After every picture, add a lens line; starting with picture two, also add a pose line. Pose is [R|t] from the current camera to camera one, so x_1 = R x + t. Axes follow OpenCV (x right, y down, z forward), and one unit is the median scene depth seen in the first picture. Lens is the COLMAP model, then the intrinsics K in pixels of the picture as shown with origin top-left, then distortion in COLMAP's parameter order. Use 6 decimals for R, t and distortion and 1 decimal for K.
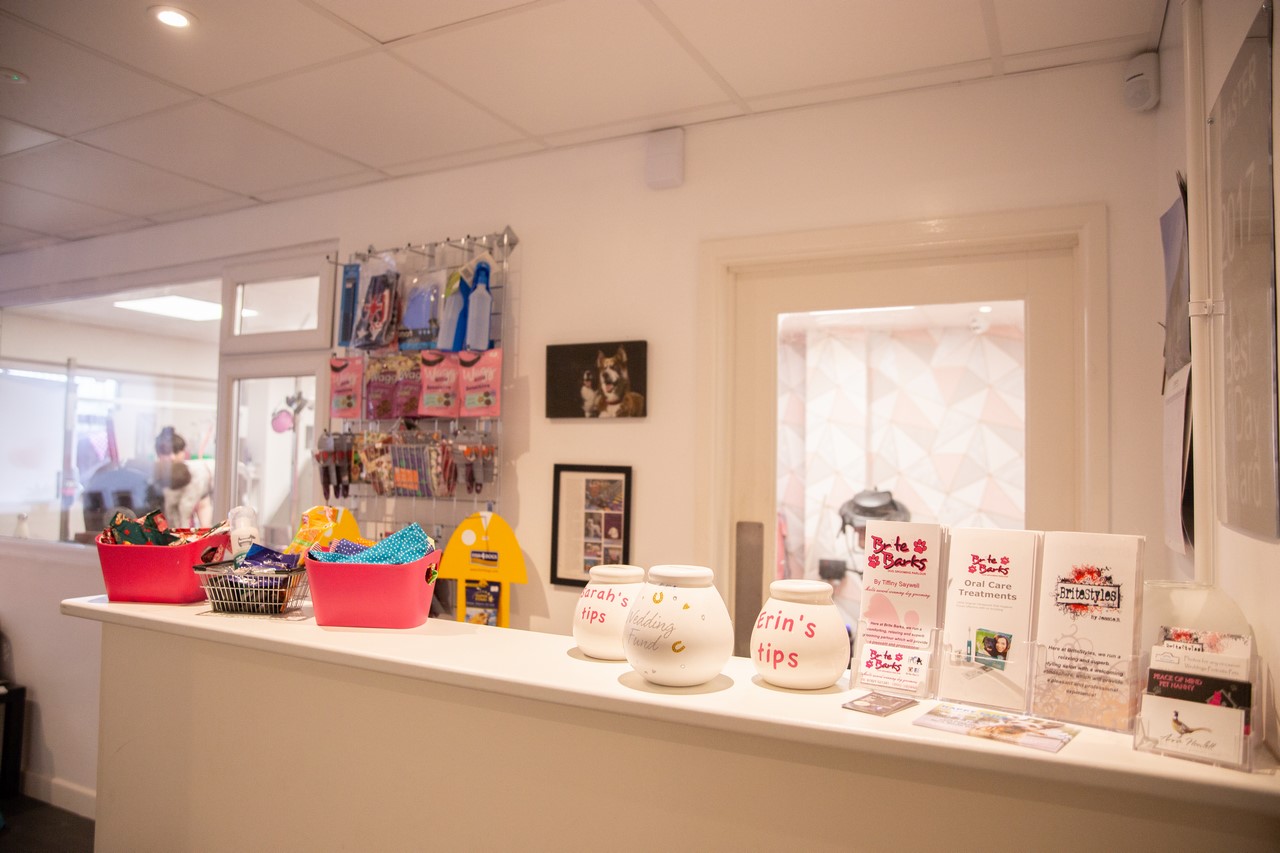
lens RADIAL K [[873.6, 0, 637.6], [0, 873.6, 422.9], [0, 0, 1]] dist [-0.085580, 0.009325]
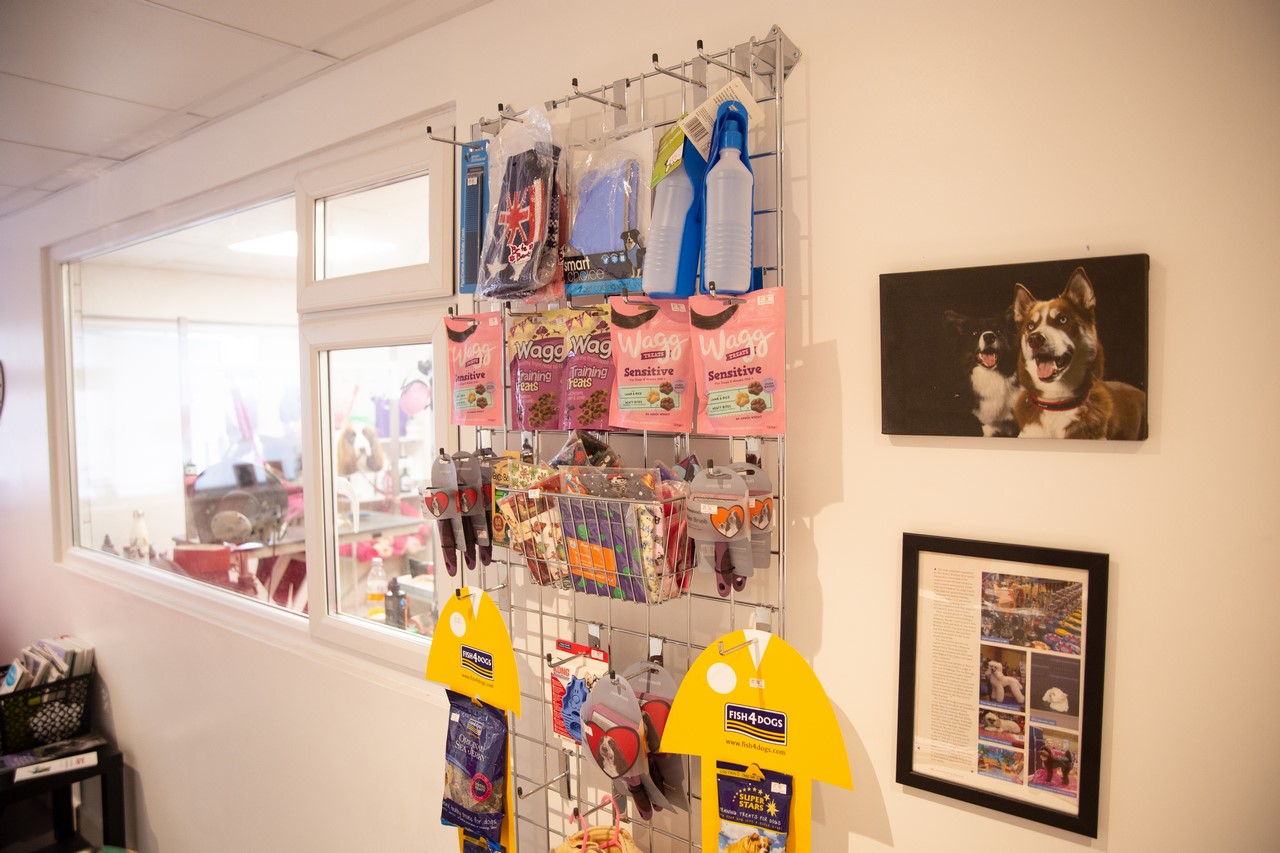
lens RADIAL K [[873.6, 0, 638.9], [0, 873.6, 428.2], [0, 0, 1]] dist [-0.085580, 0.009325]
pose [[0.979641, -0.019861, -0.199772, -0.138572], [0.039396, 0.994765, 0.094289, -0.056494], [0.196854, -0.100239, 0.975295, 0.524803]]
